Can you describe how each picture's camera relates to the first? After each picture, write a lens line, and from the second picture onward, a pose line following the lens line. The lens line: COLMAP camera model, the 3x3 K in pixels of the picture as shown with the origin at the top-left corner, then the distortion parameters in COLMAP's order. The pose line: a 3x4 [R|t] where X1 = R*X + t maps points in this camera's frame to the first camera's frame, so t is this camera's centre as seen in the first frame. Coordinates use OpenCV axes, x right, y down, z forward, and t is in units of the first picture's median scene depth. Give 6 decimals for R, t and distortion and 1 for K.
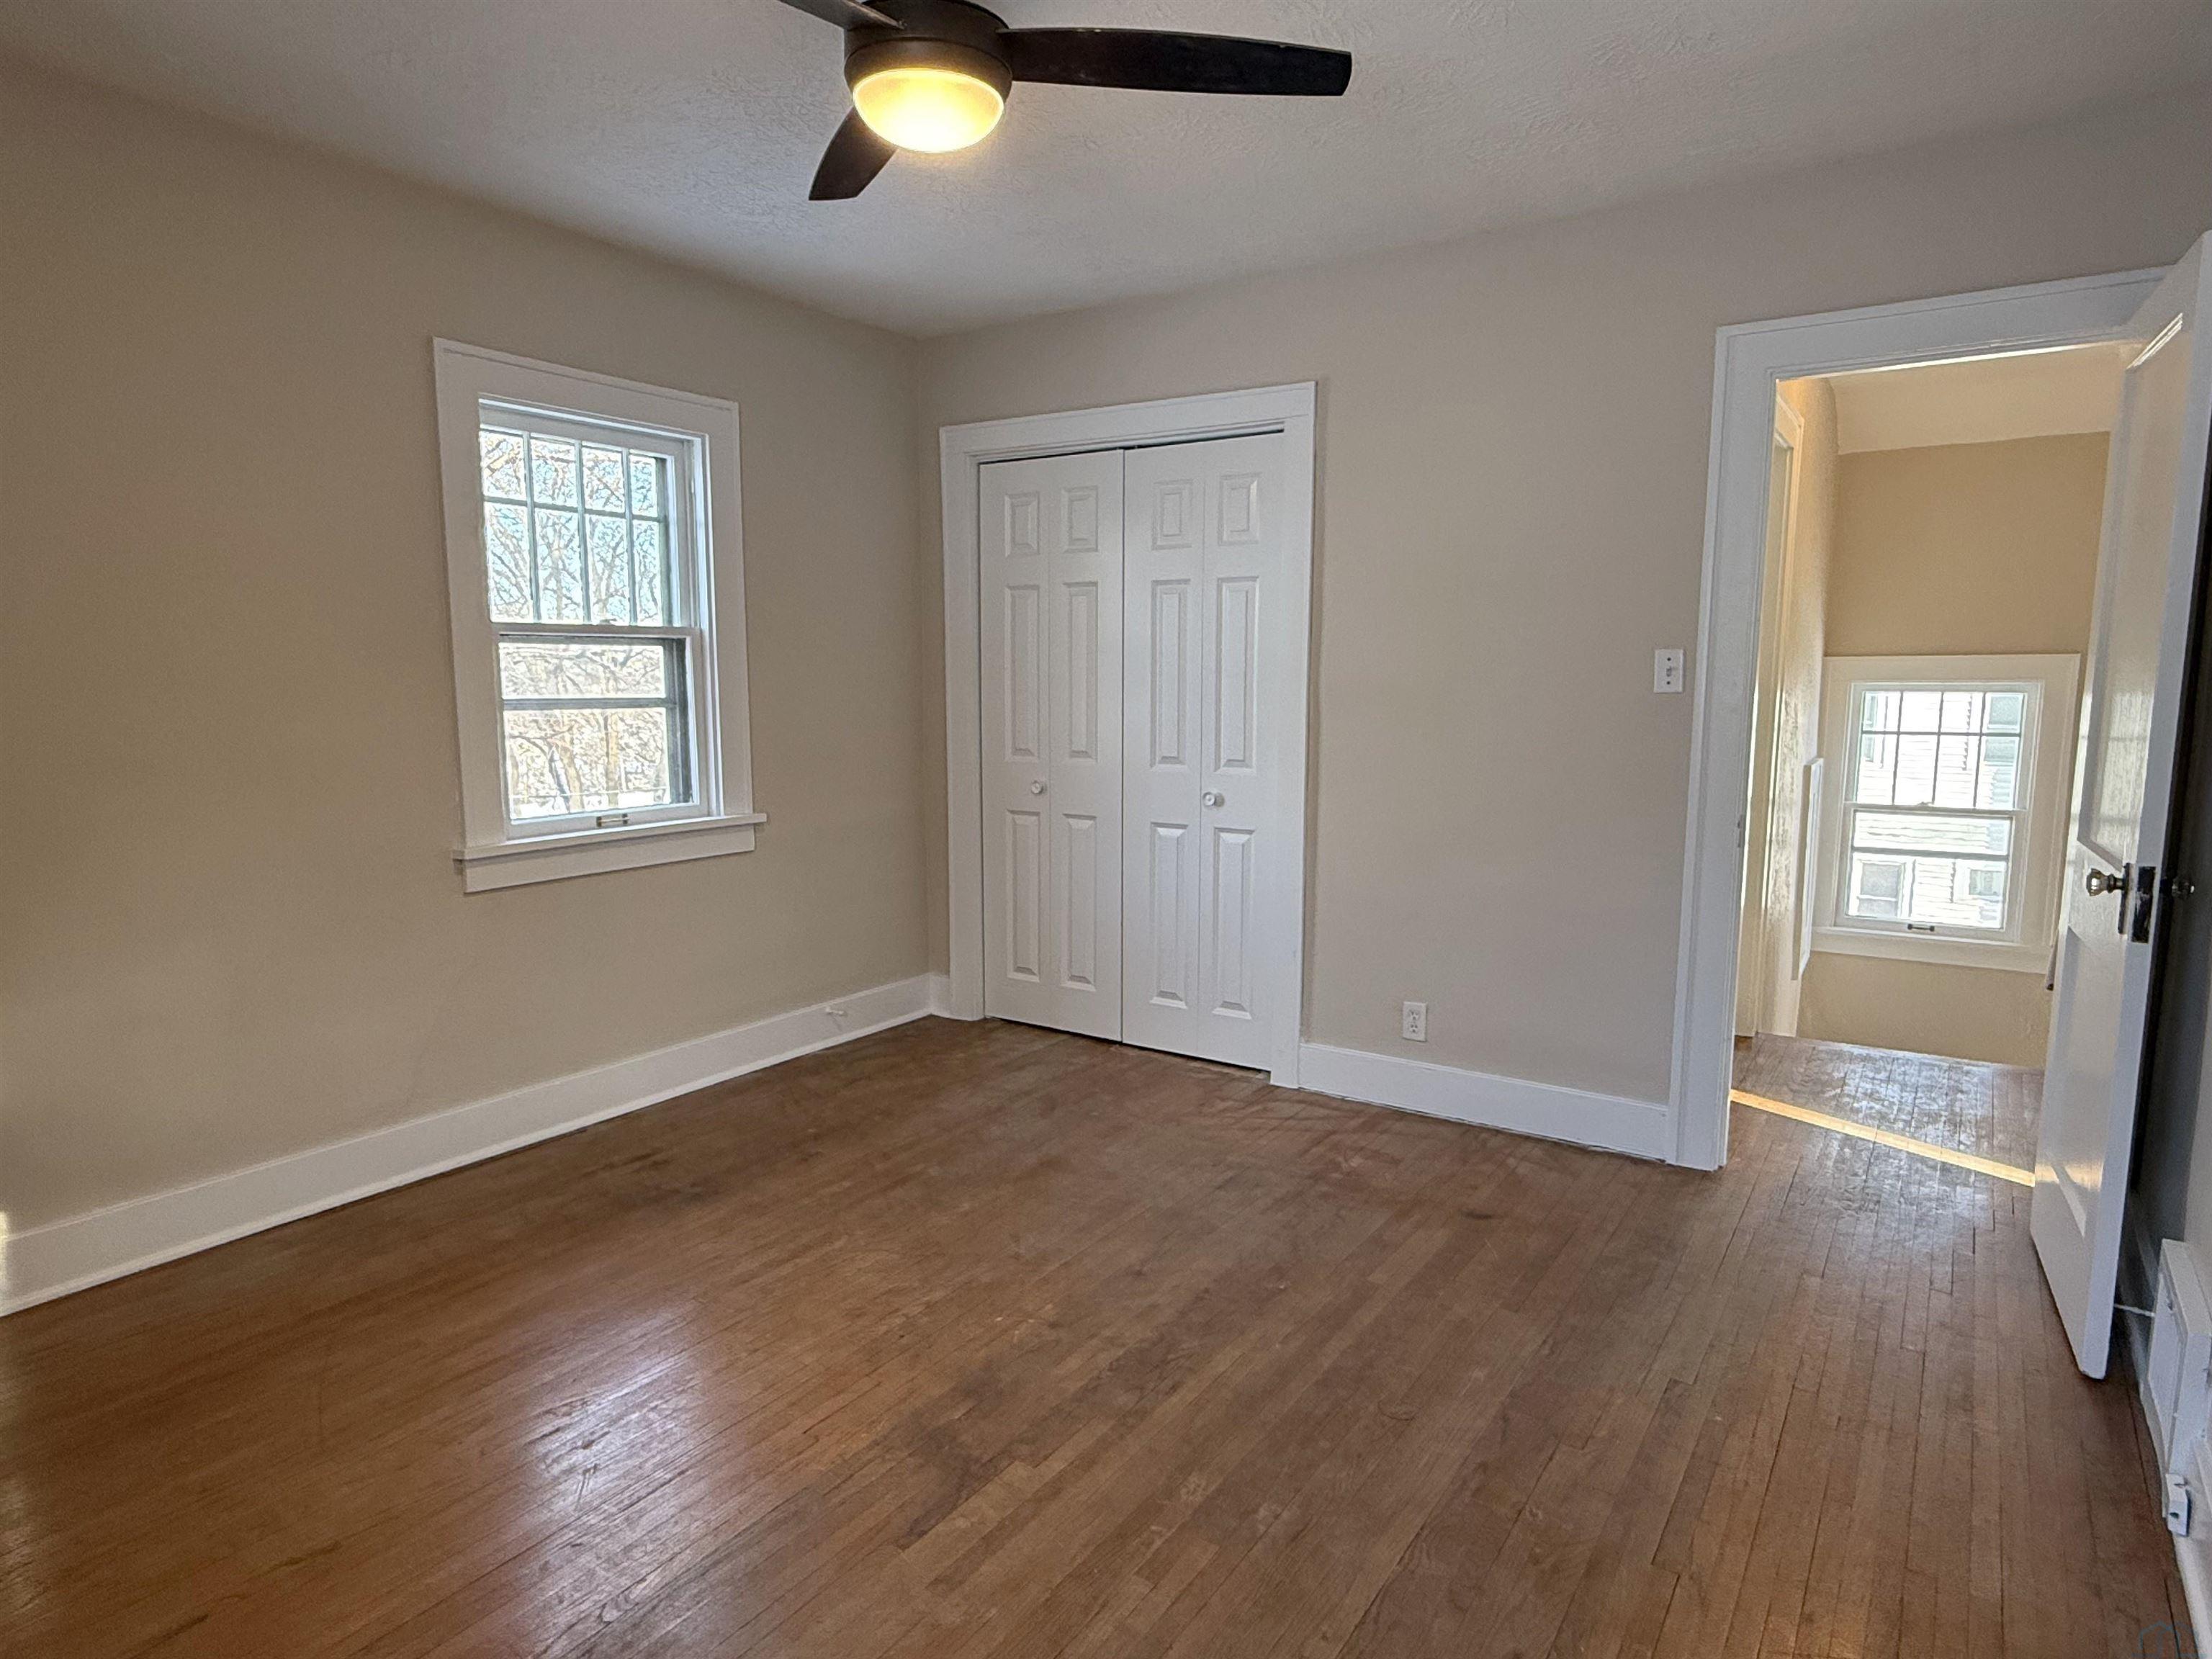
lens RADIAL K [[1289.5, 0, 1095.9], [0, 1289.5, 839.1], [0, 0, 1]] dist [-0.003510, -0.000859]
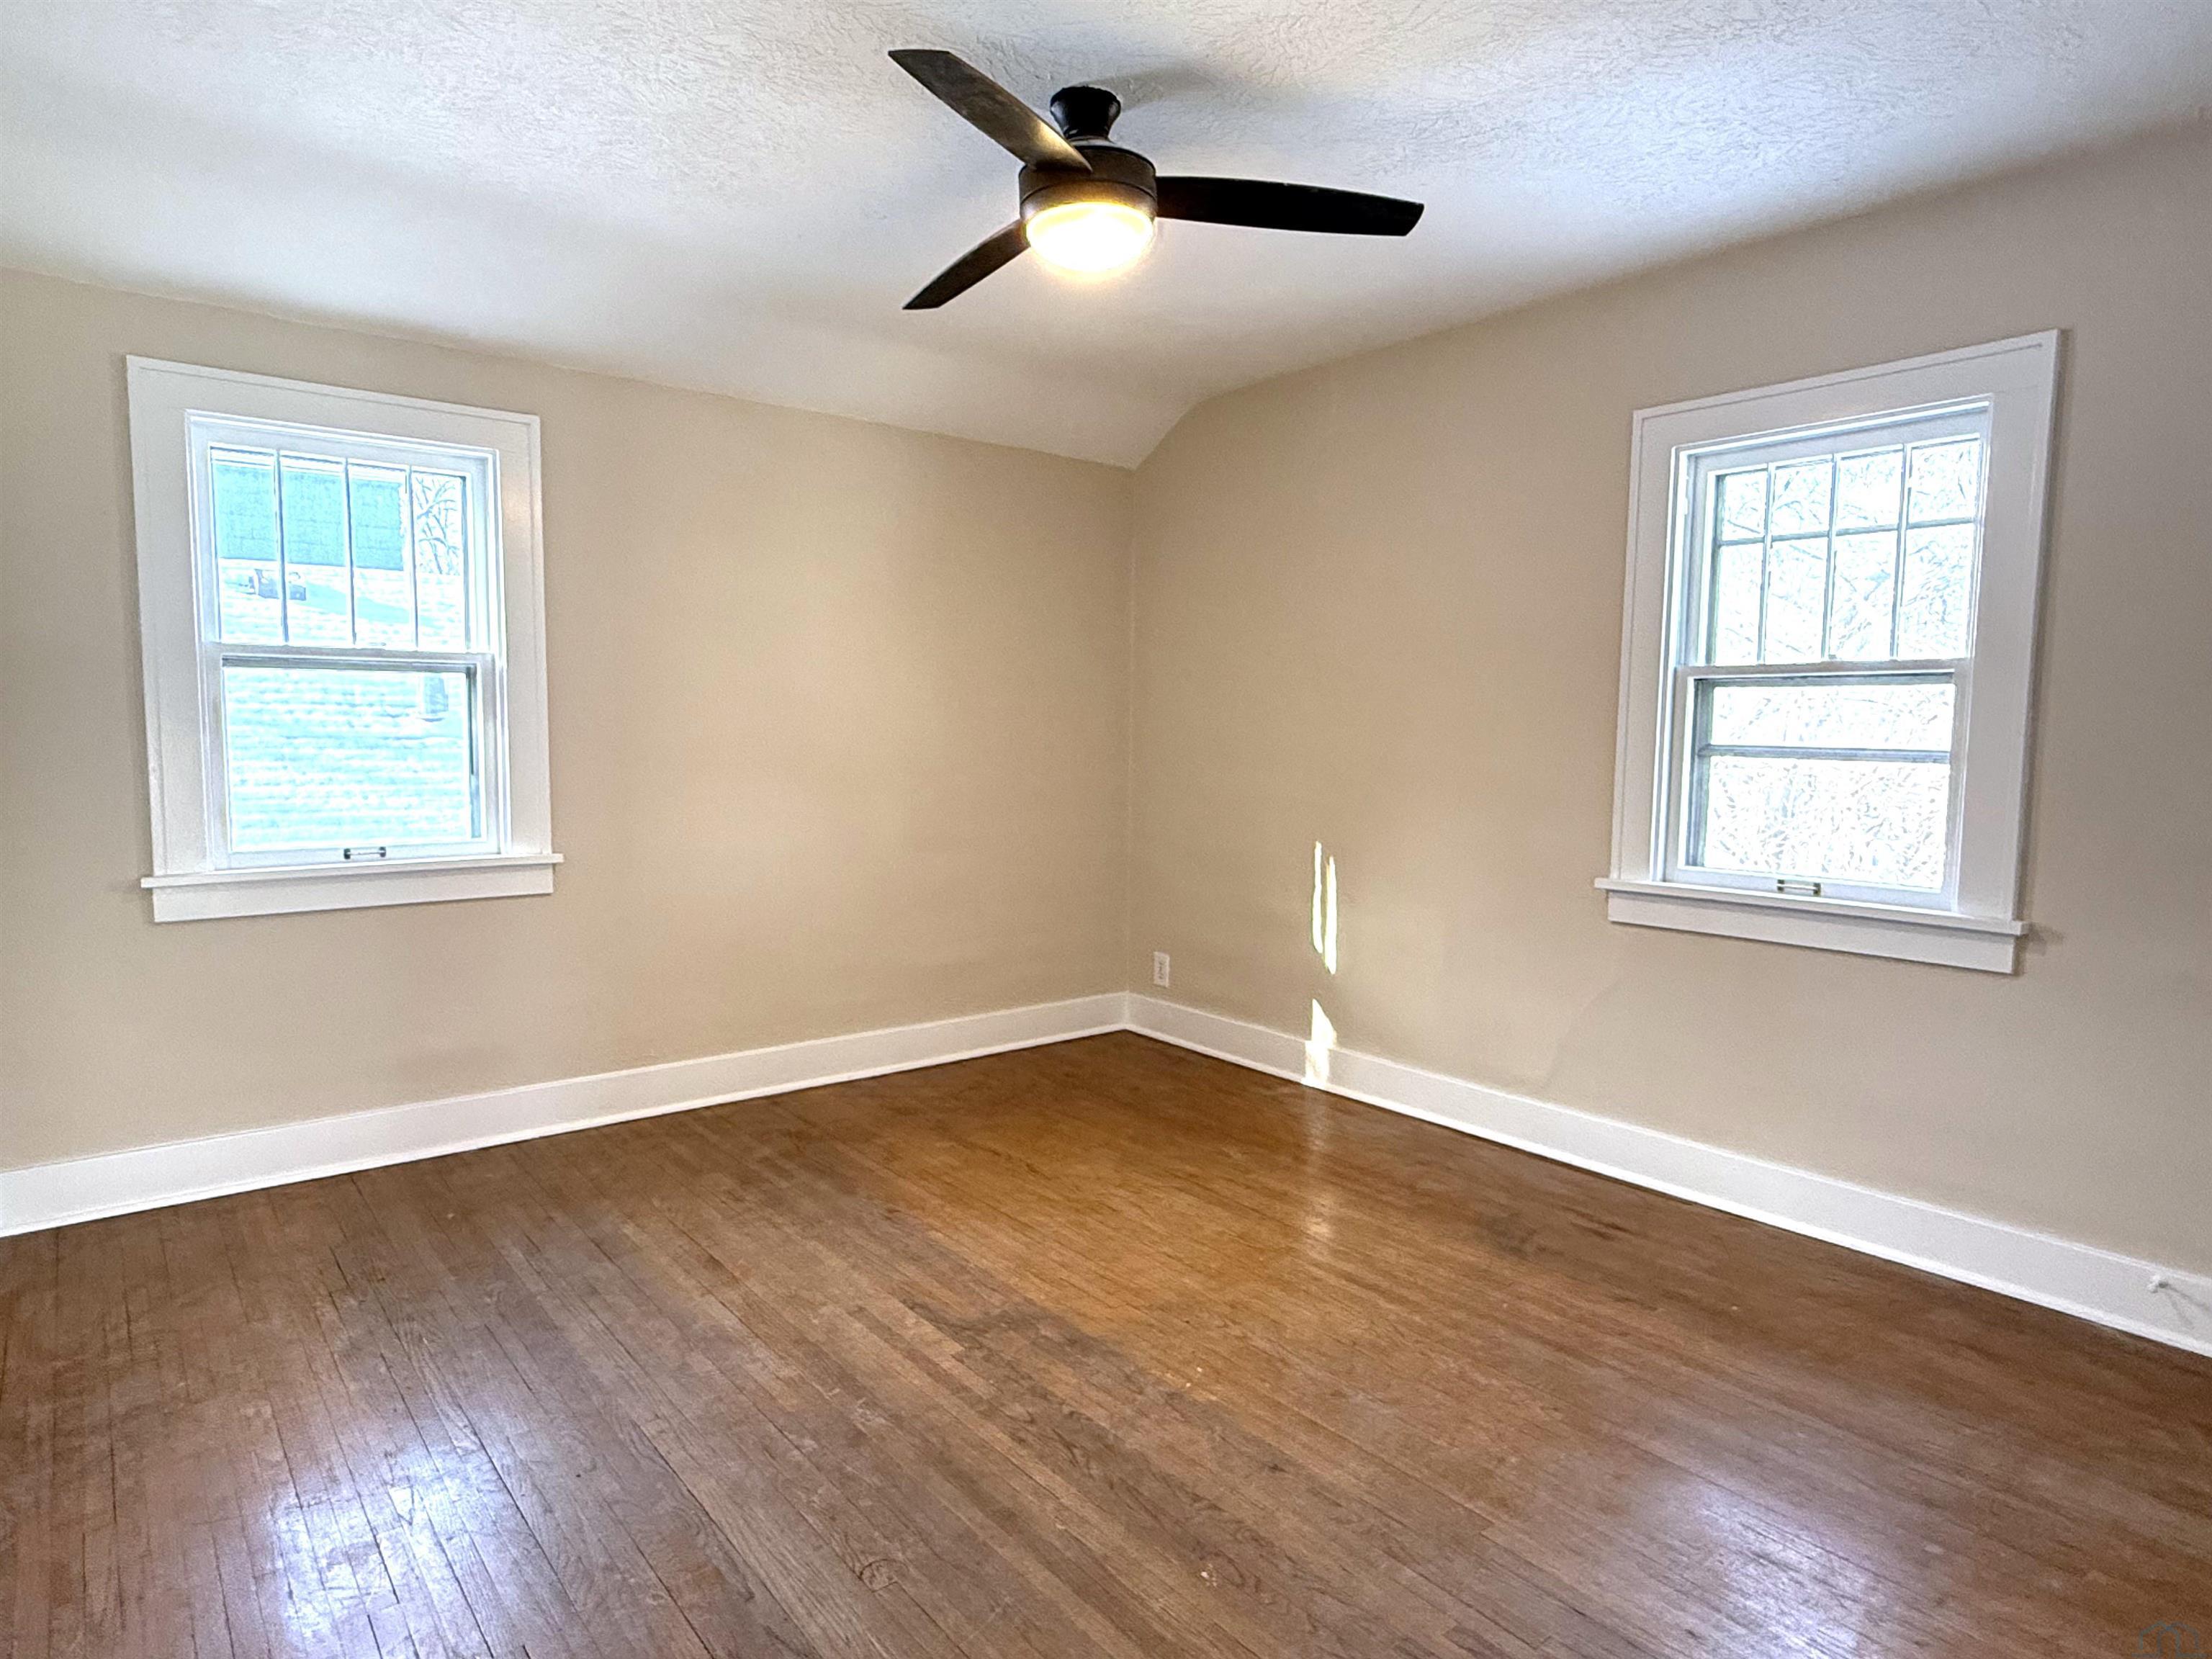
lens RADIAL K [[1289.5, 0, 1095.9], [0, 1289.5, 839.1], [0, 0, 1]] dist [-0.003510, -0.000859]
pose [[-0.298511, 0.077233, -0.951276, 0.696944], [-0.139478, 0.982489, 0.123535, -0.103791], [0.944159, 0.169559, -0.282511, 0.948634]]
